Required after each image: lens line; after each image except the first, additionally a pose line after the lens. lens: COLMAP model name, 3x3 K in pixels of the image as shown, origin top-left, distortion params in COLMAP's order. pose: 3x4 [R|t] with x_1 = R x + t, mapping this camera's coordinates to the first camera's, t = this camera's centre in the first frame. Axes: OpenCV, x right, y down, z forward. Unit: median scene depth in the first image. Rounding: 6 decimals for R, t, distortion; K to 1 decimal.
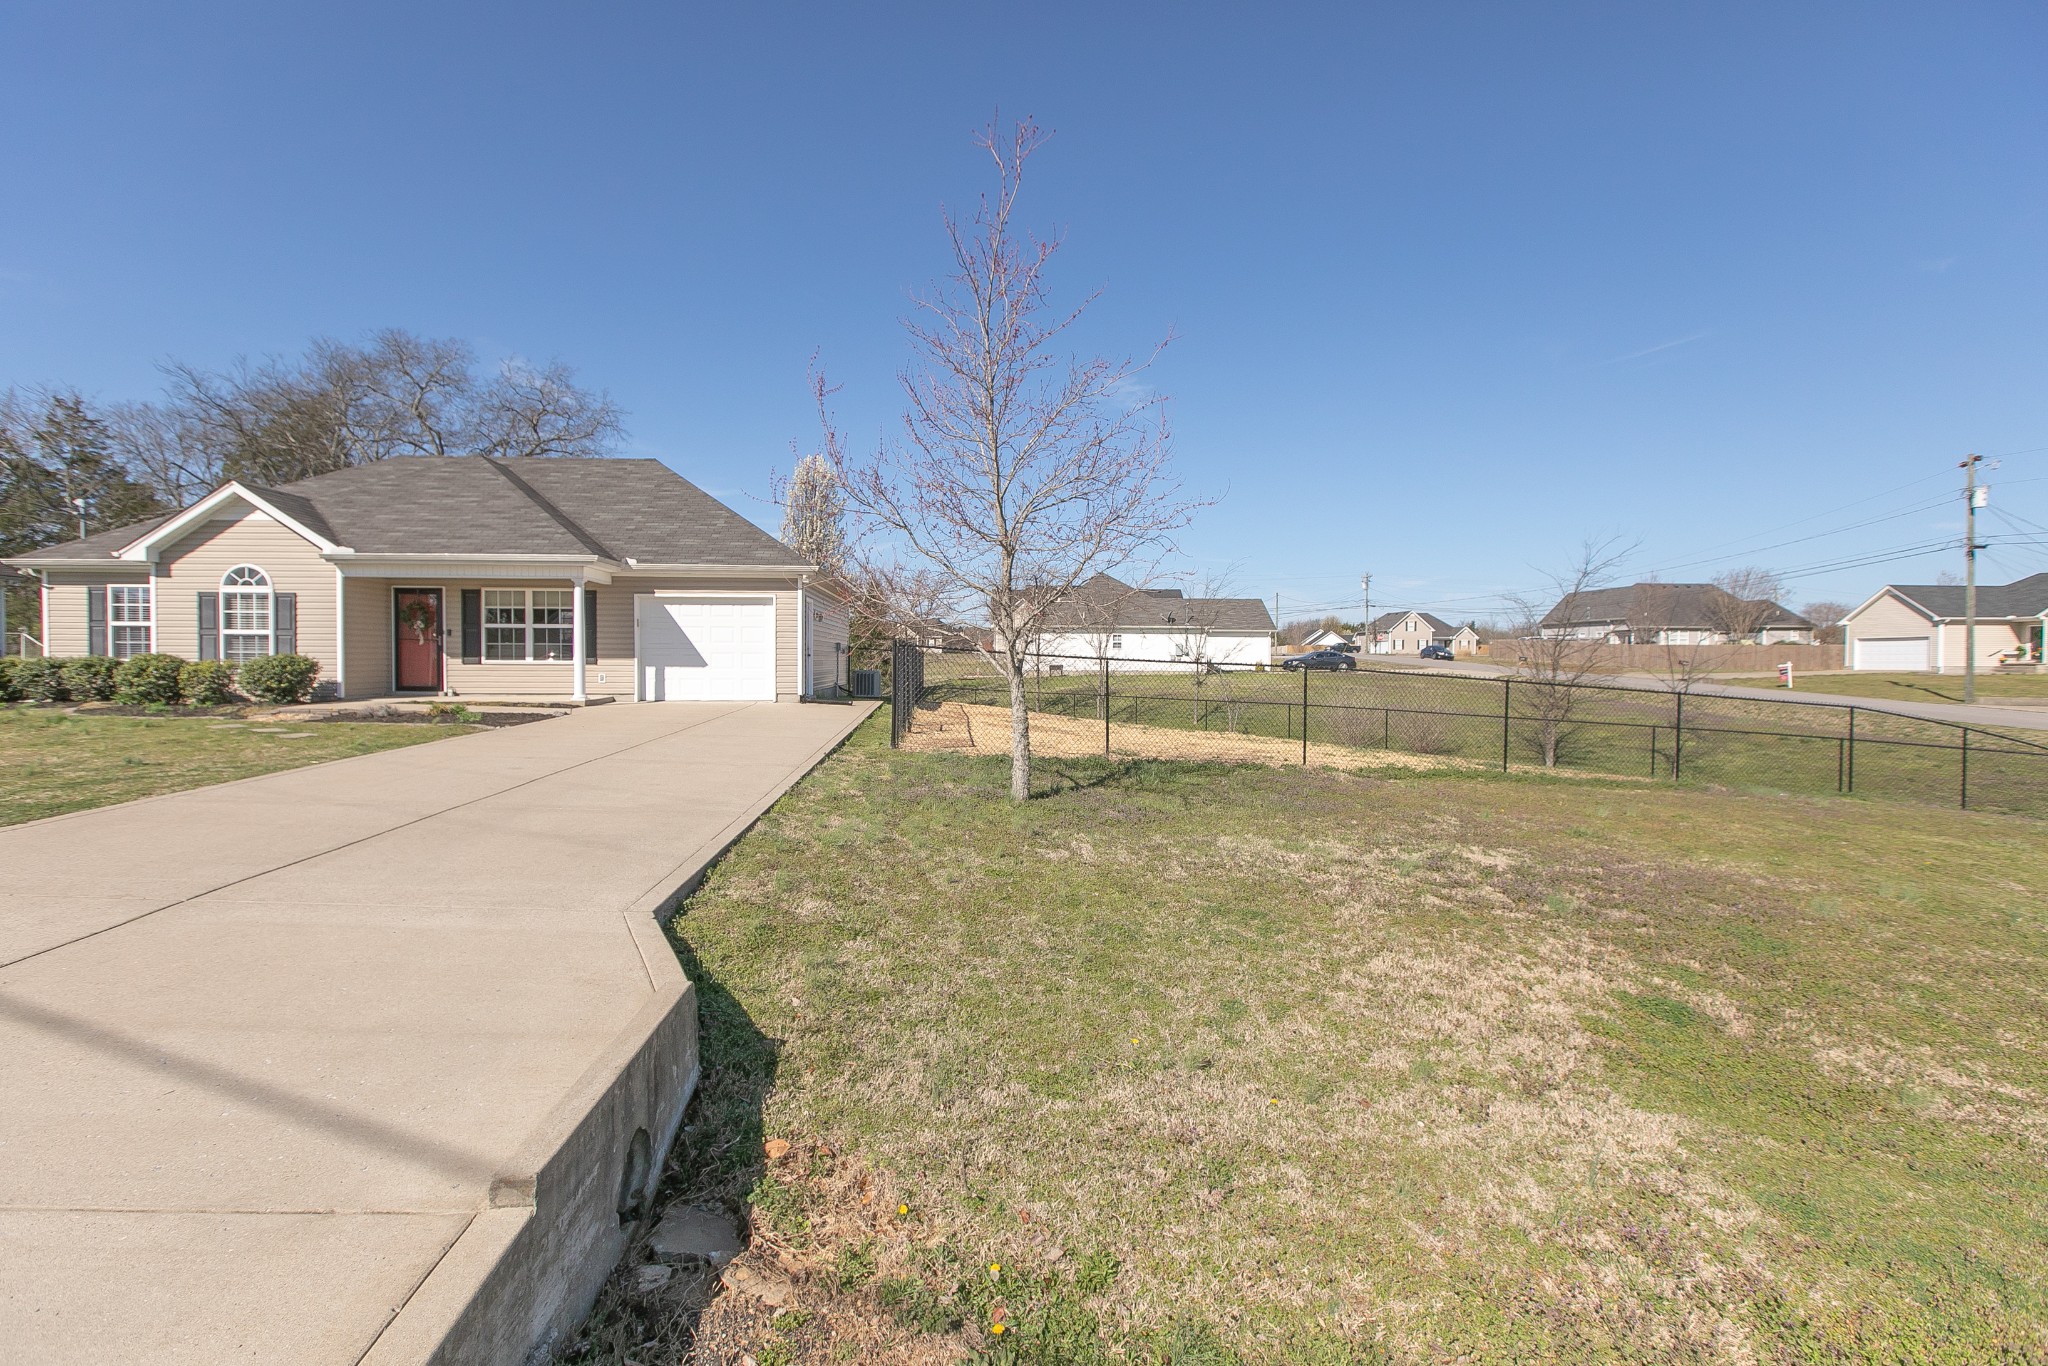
lens RADIAL K [[900.2, 0, 999.9], [0, 900.2, 676.5], [0, 0, 1]] dist [0.002901, -0.000472]
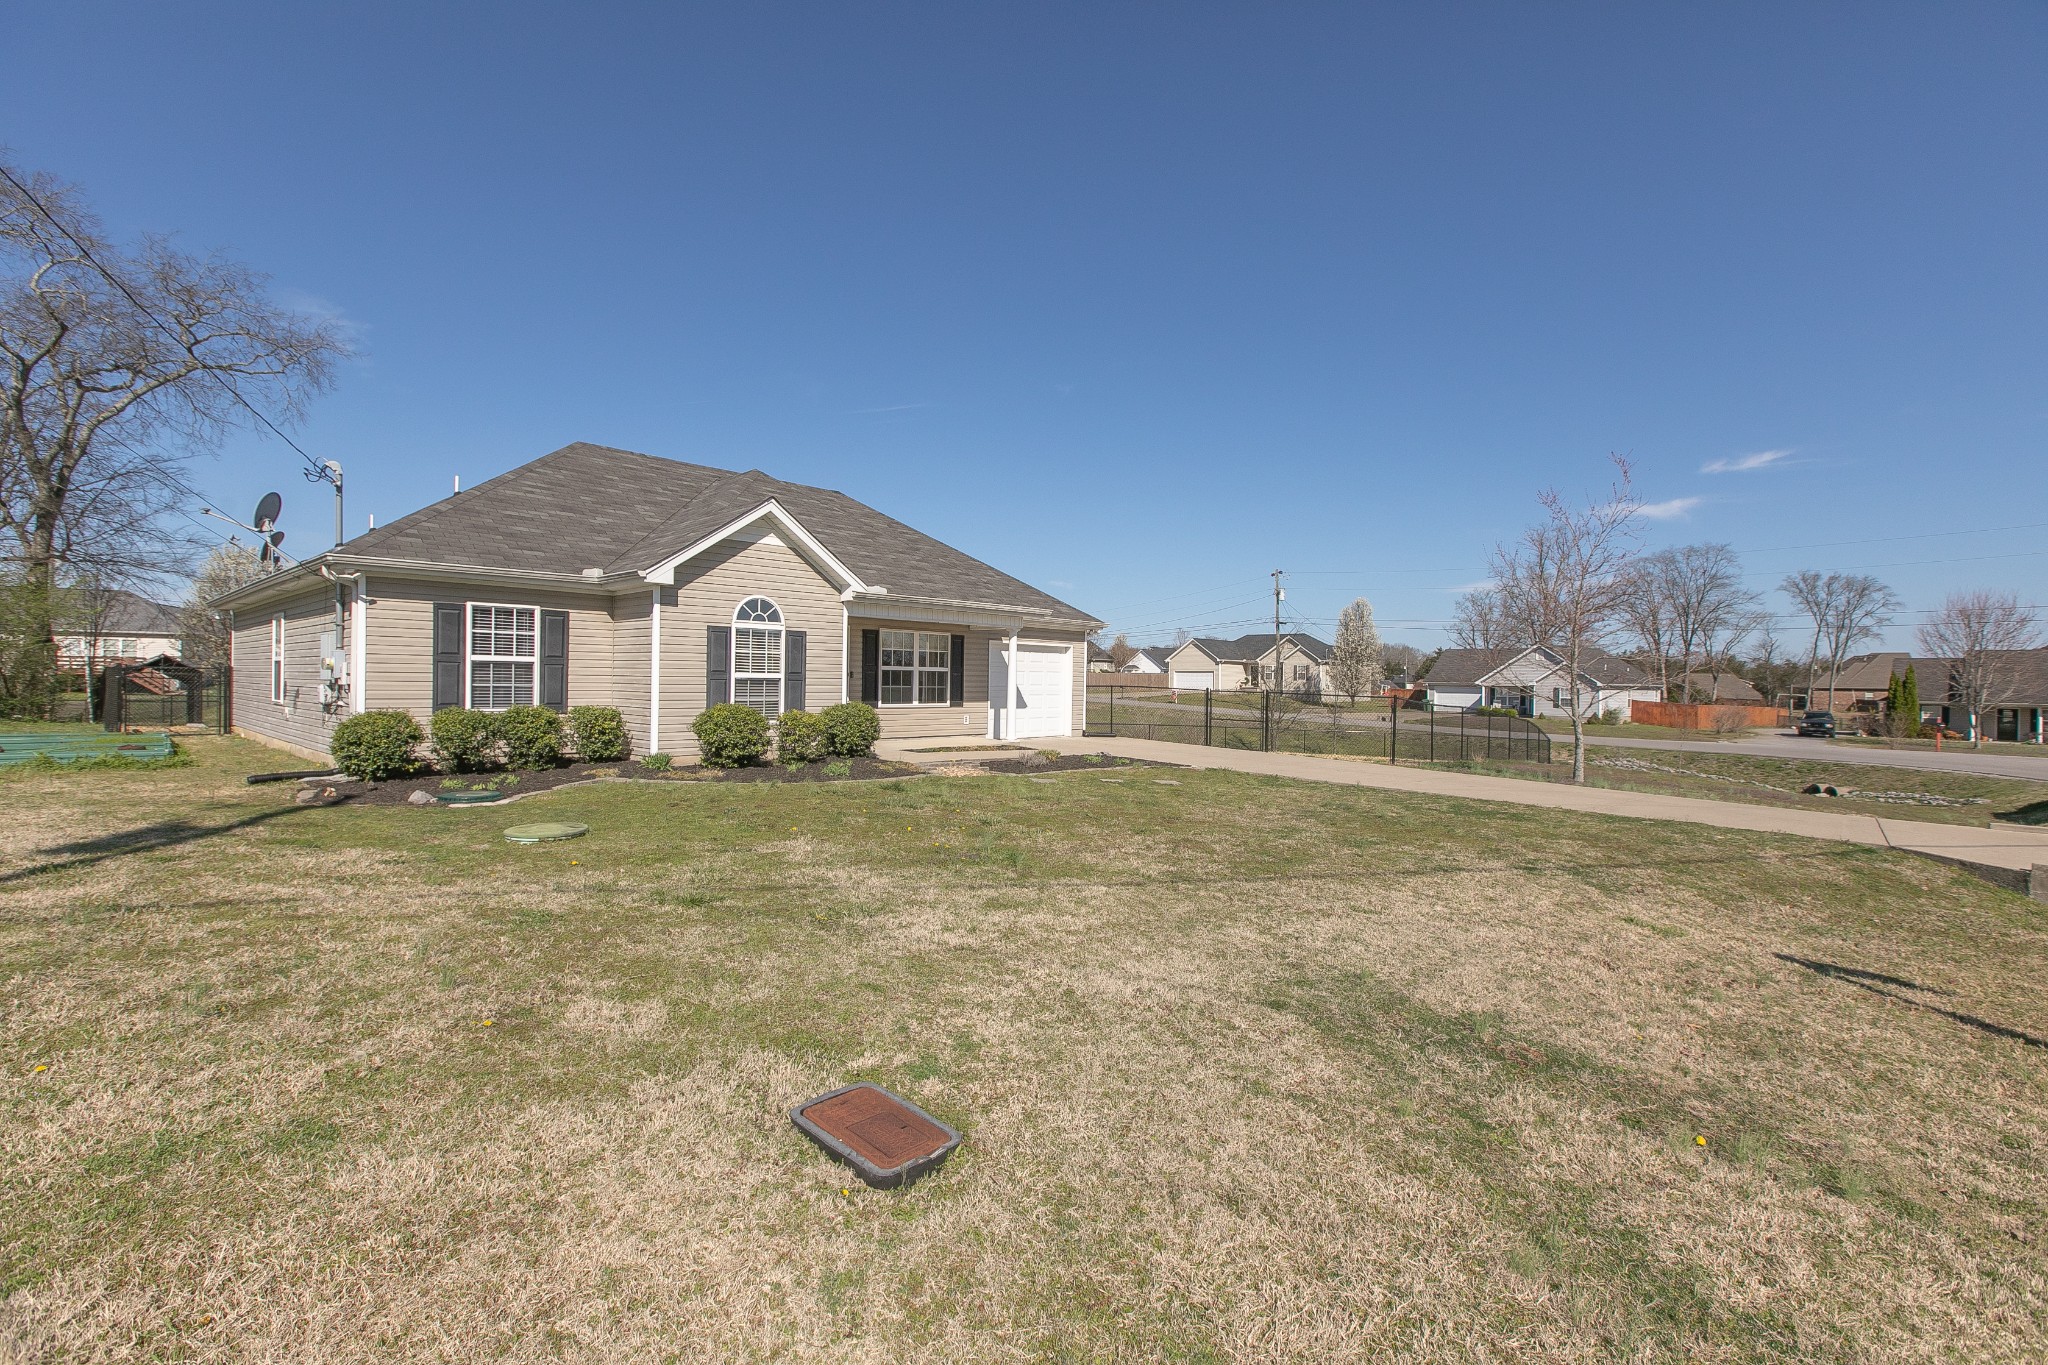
lens RADIAL K [[900.2, 0, 1013.8], [0, 900.2, 680.0], [0, 0, 1]] dist [0.002901, -0.000472]
pose [[0.730240, 0.007154, 0.683153, -1.125281], [0.000984, 0.999933, -0.011523, -0.032522], [-0.683190, 0.009087, 0.730184, 0.204167]]
